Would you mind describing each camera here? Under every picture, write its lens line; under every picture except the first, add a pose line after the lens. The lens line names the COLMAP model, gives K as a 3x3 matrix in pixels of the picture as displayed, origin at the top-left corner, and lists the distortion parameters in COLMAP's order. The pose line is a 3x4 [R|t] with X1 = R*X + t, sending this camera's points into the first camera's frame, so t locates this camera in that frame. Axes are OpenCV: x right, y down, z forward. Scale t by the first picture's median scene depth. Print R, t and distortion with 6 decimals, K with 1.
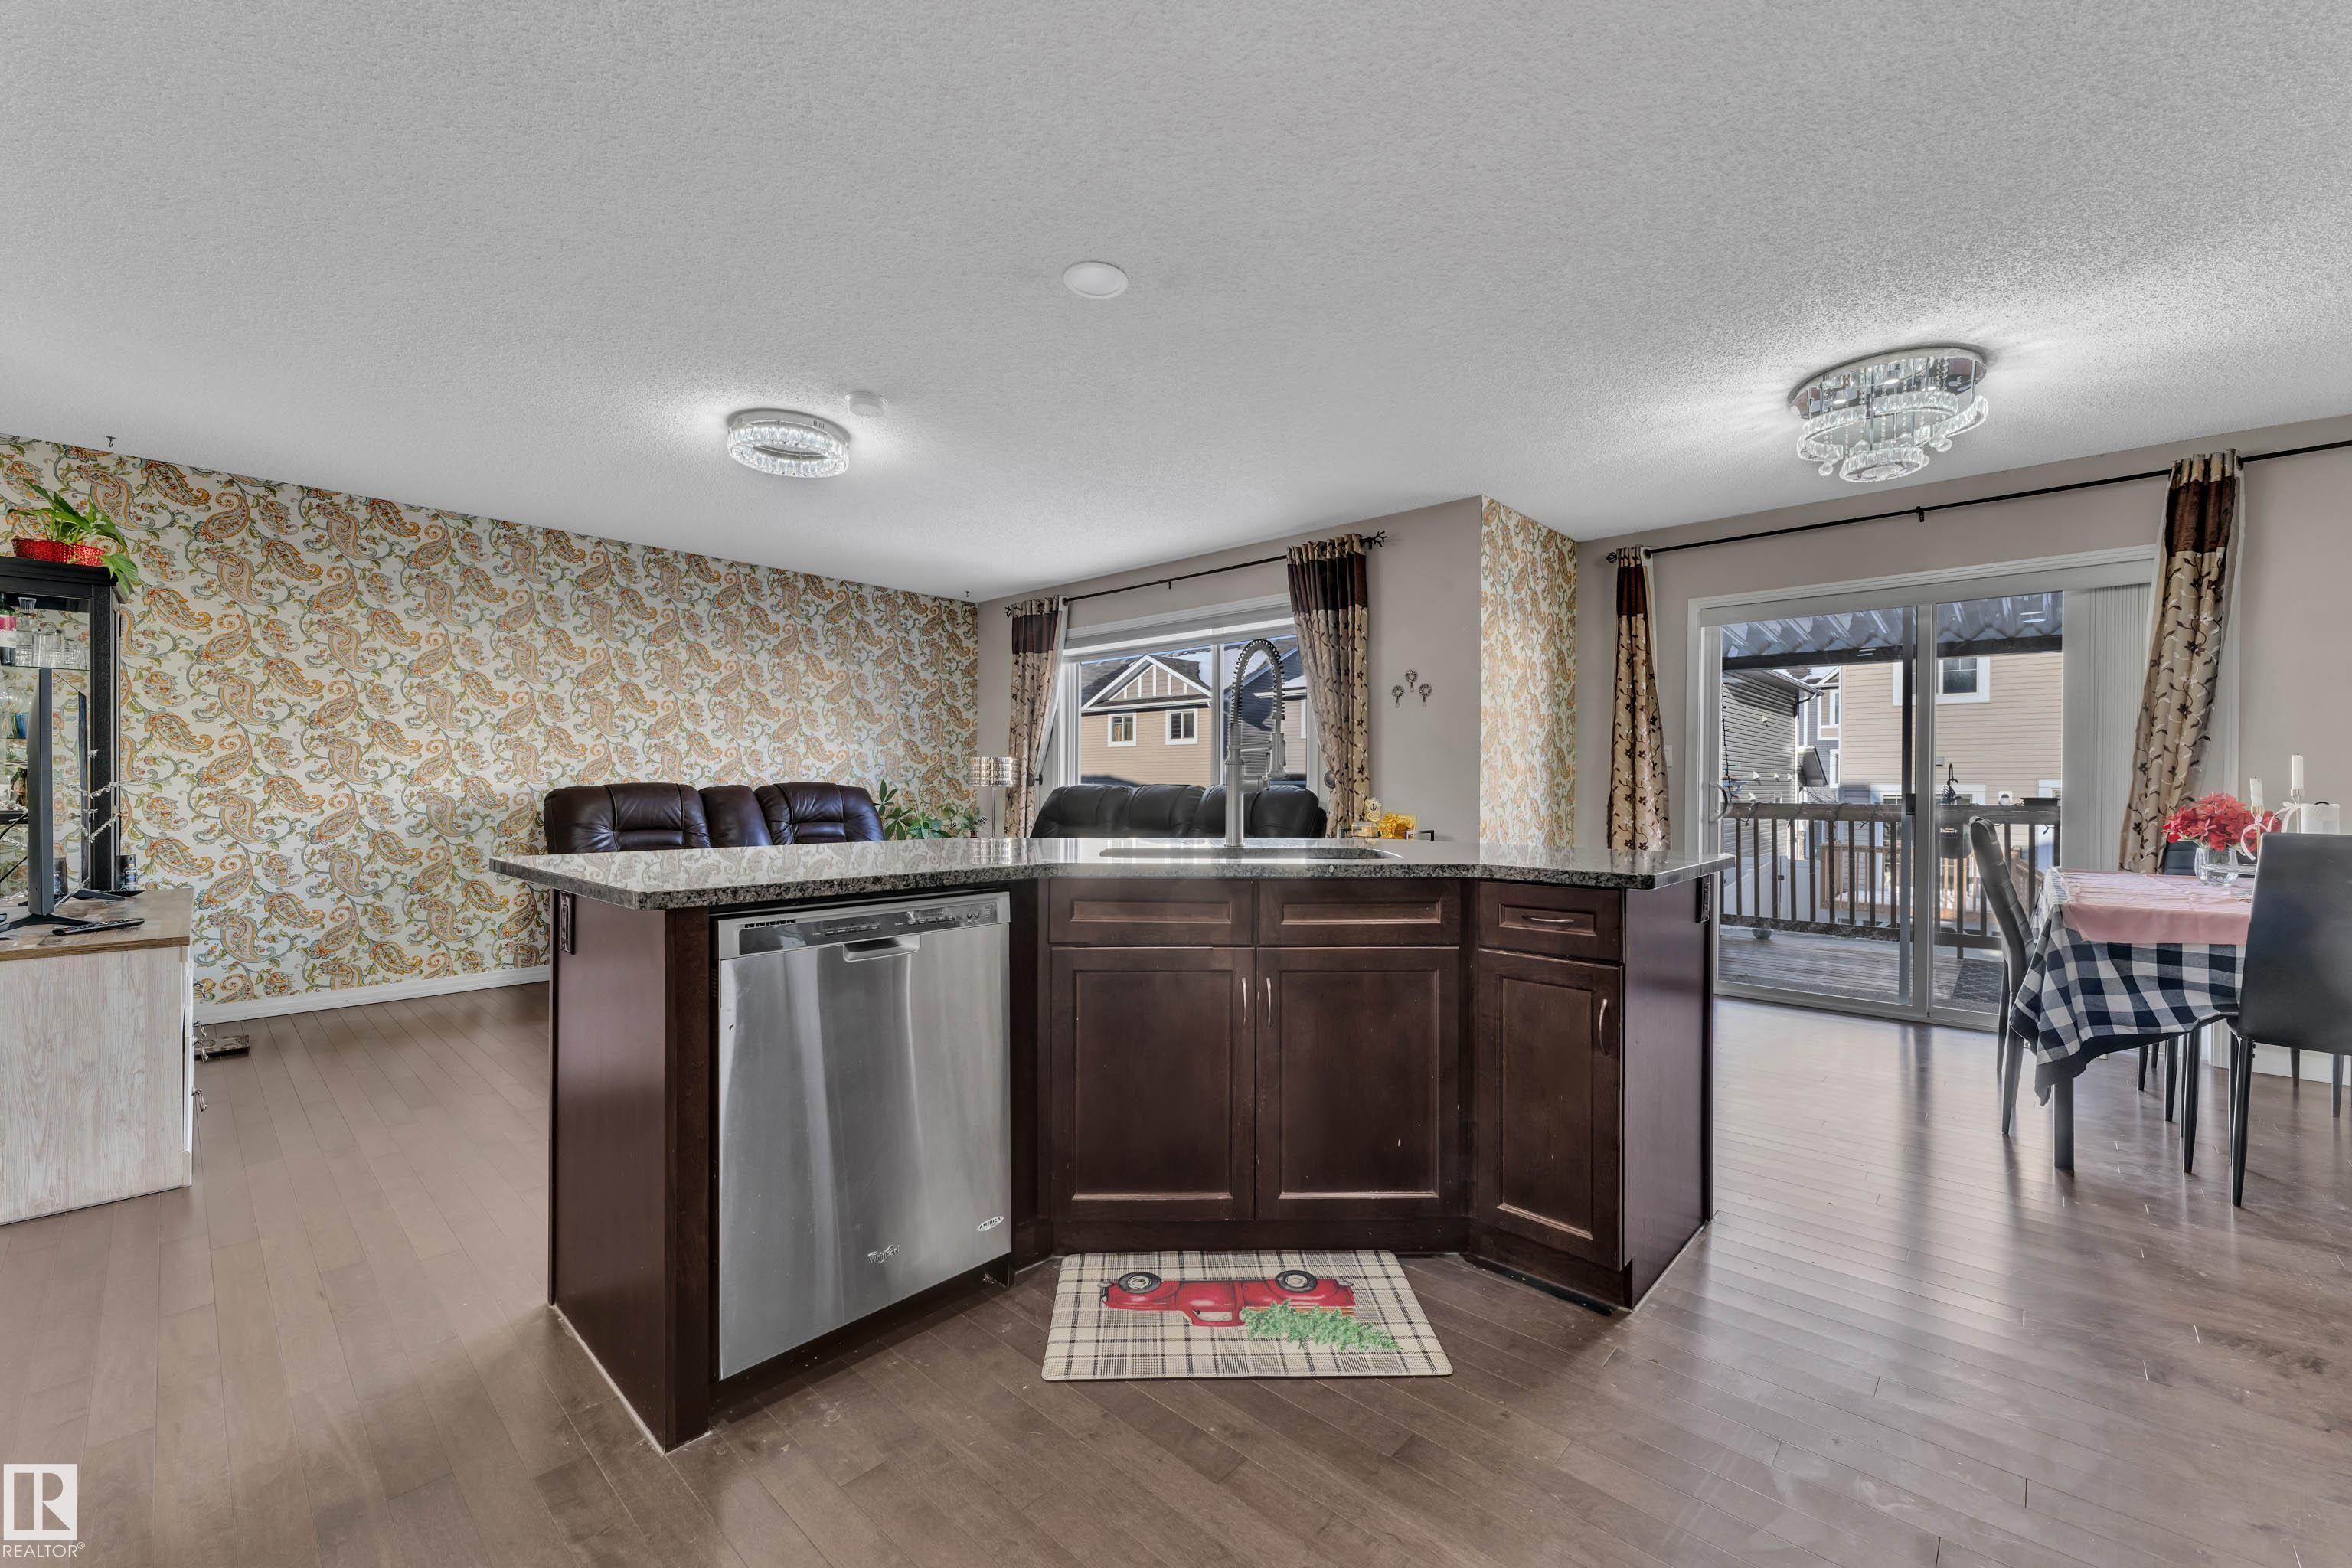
lens RADIAL K [[939.5, 0, 1174.6], [0, 939.5, 788.0], [0, 0, 1]] dist [0.001705, 0.000229]
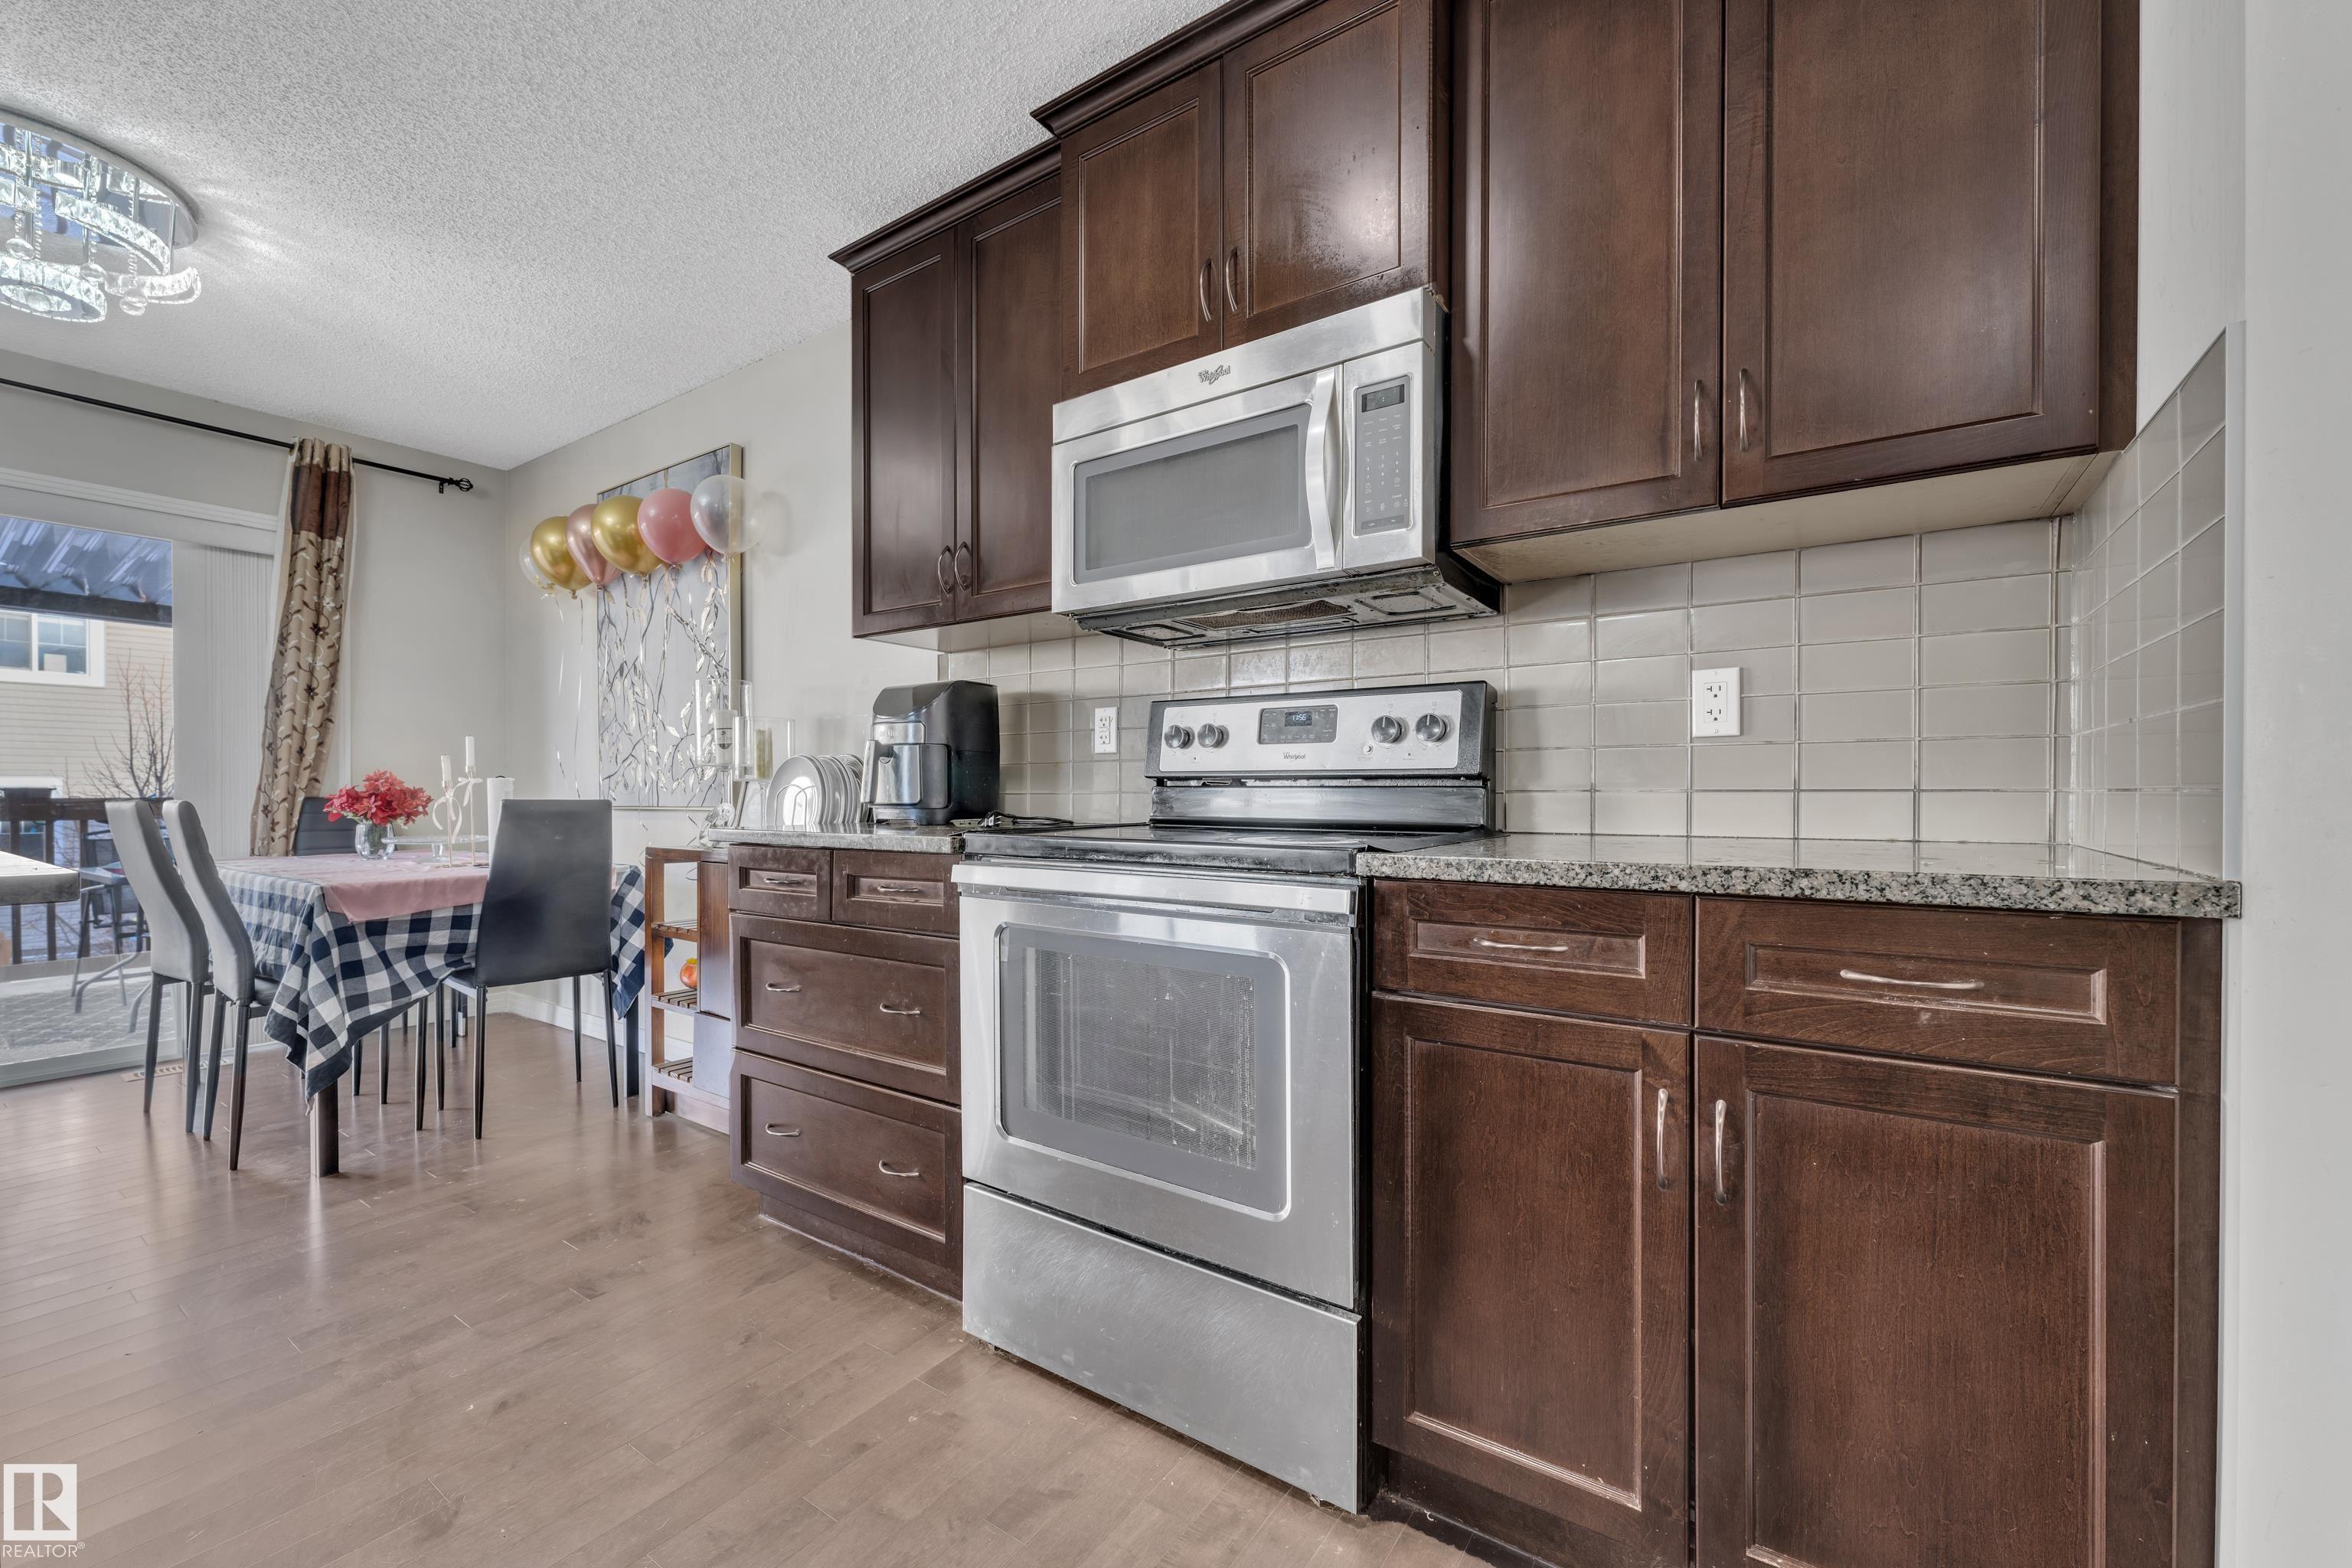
lens RADIAL K [[951.1, 0, 1168.7], [0, 951.1, 800.5], [0, 0, 1]] dist [0.002313, 0.000045]
pose [[-0.138002, -0.010747, 0.990374, -0.048663], [0.001683, 0.999937, 0.011085, 0.019985], [-0.990430, 0.003196, -0.137976, 0.197271]]
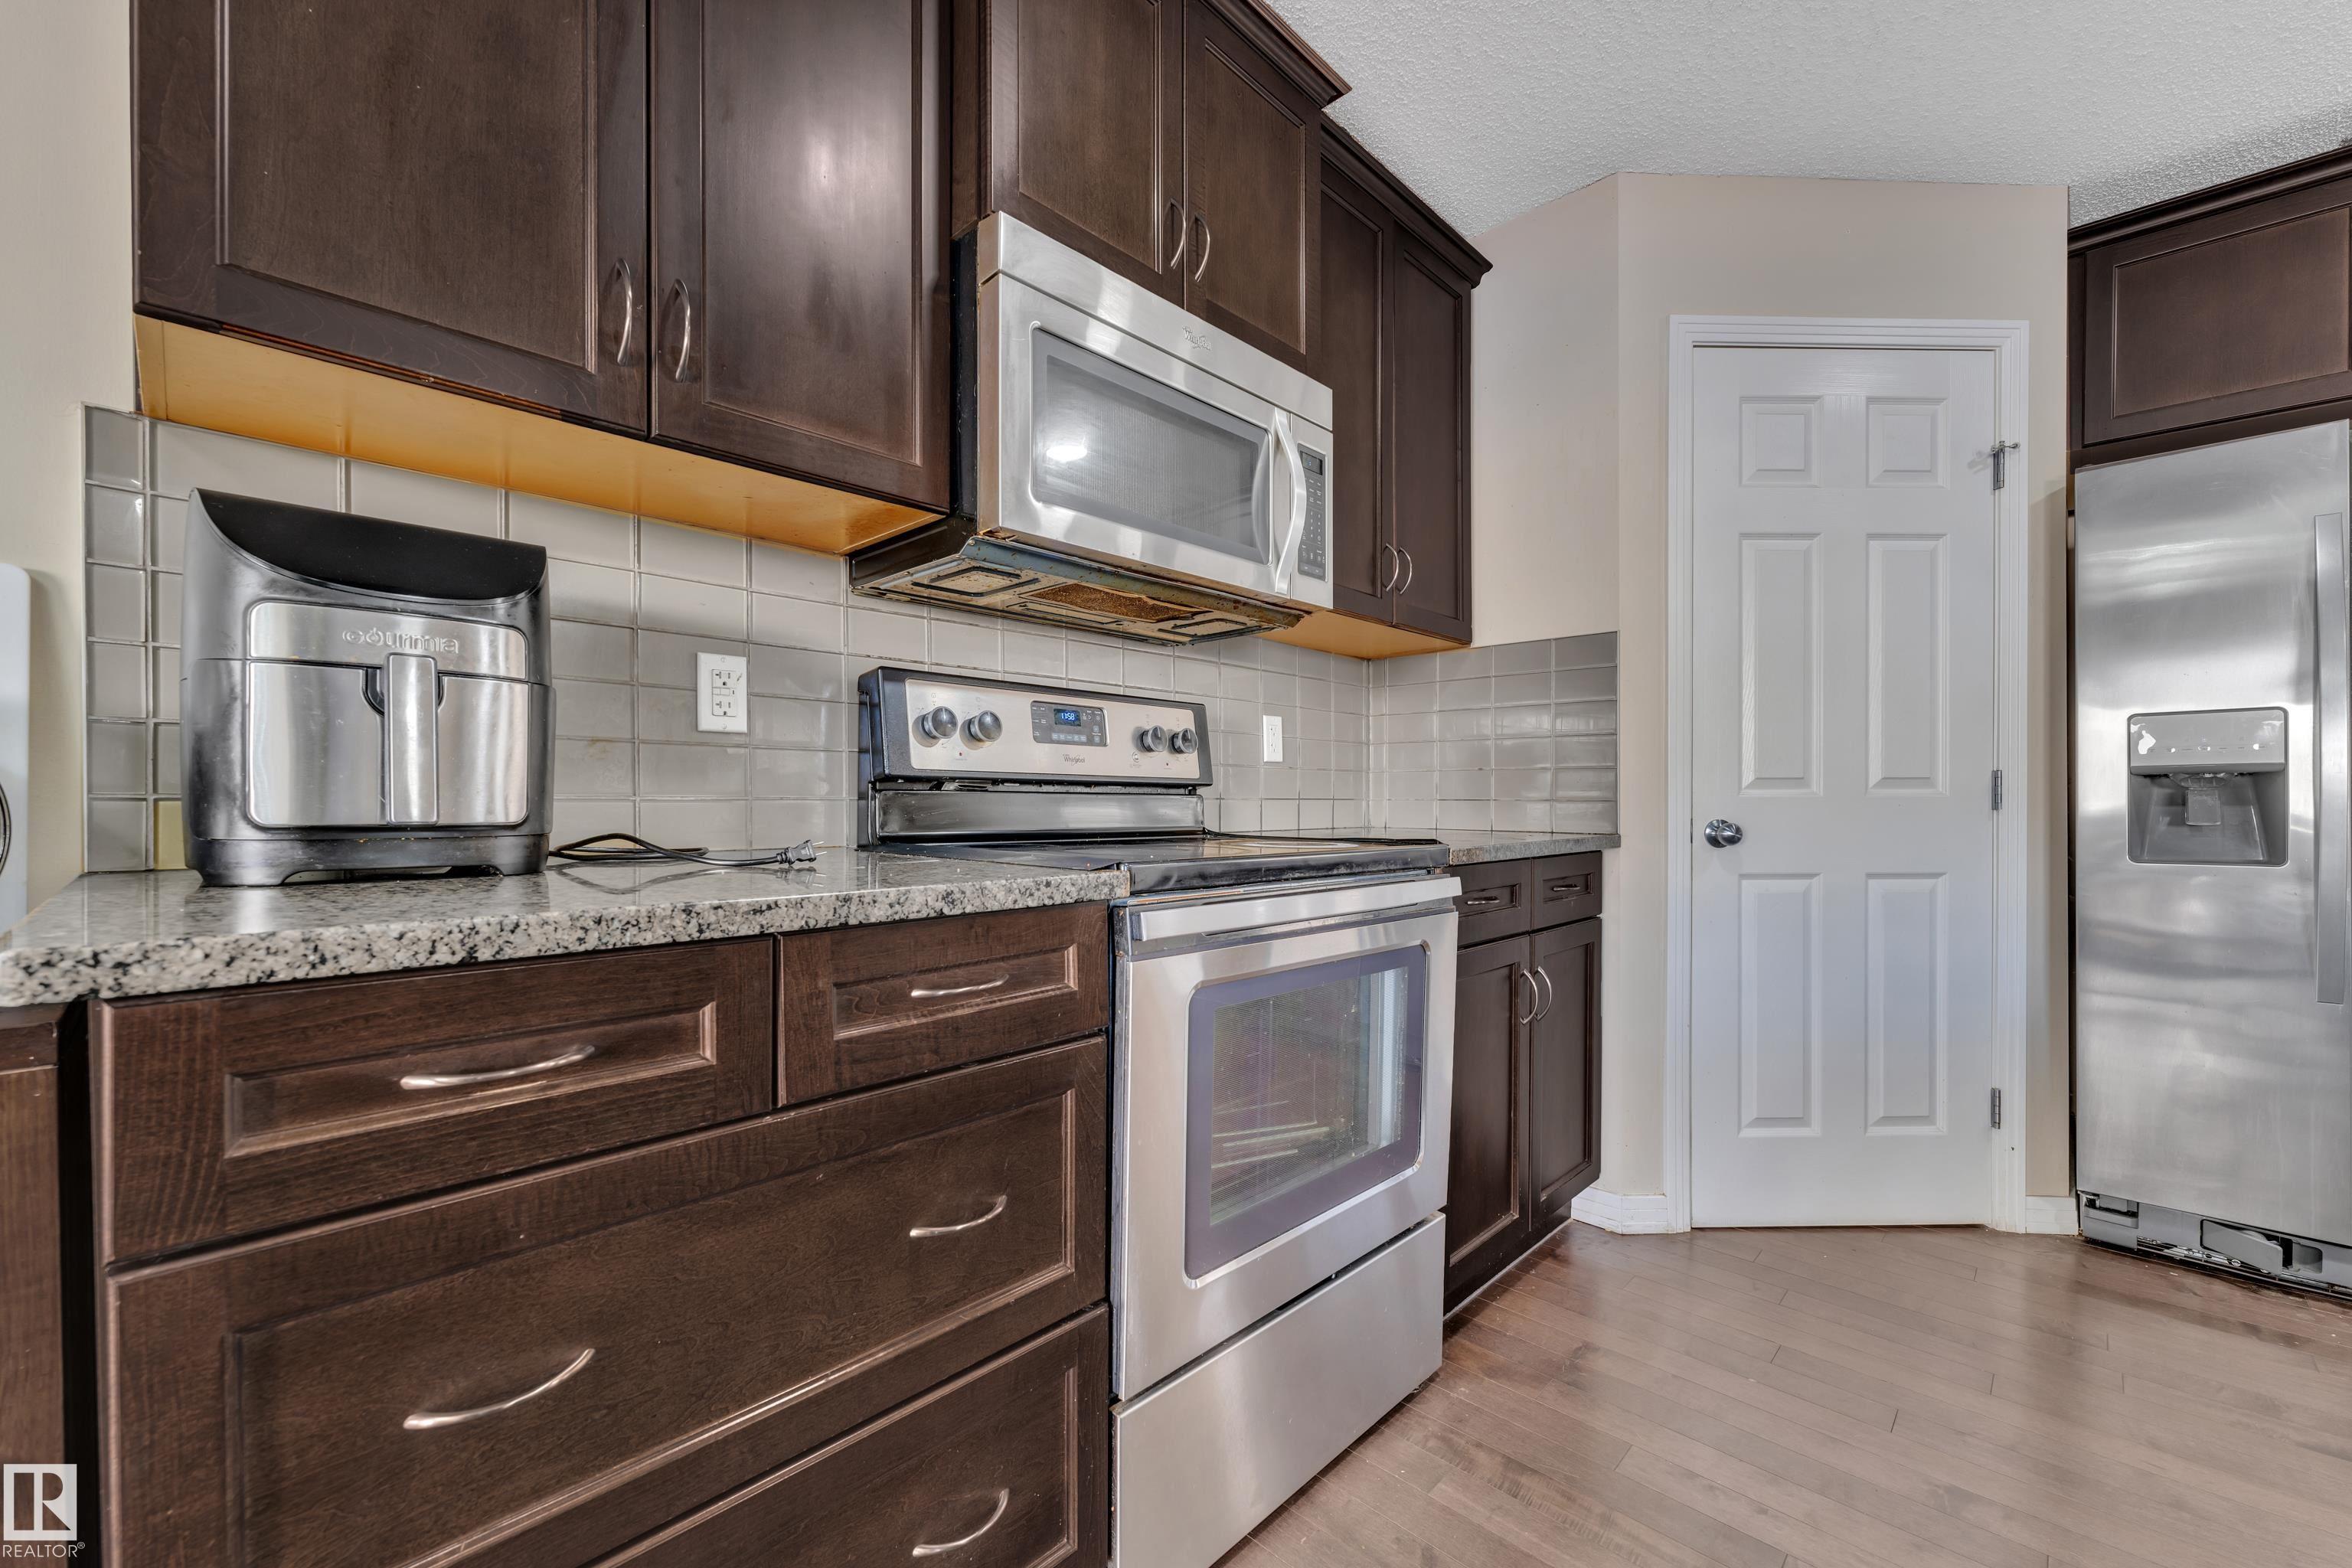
lens RADIAL K [[951.1, 0, 1168.7], [0, 951.1, 800.5], [0, 0, 1]] dist [0.002313, 0.000045]
pose [[-0.999796, -0.006255, 0.019207, 0.334427], [-0.006179, 0.999973, 0.003995, 0.020139], [-0.019231, 0.003875, -0.999808, 0.477443]]
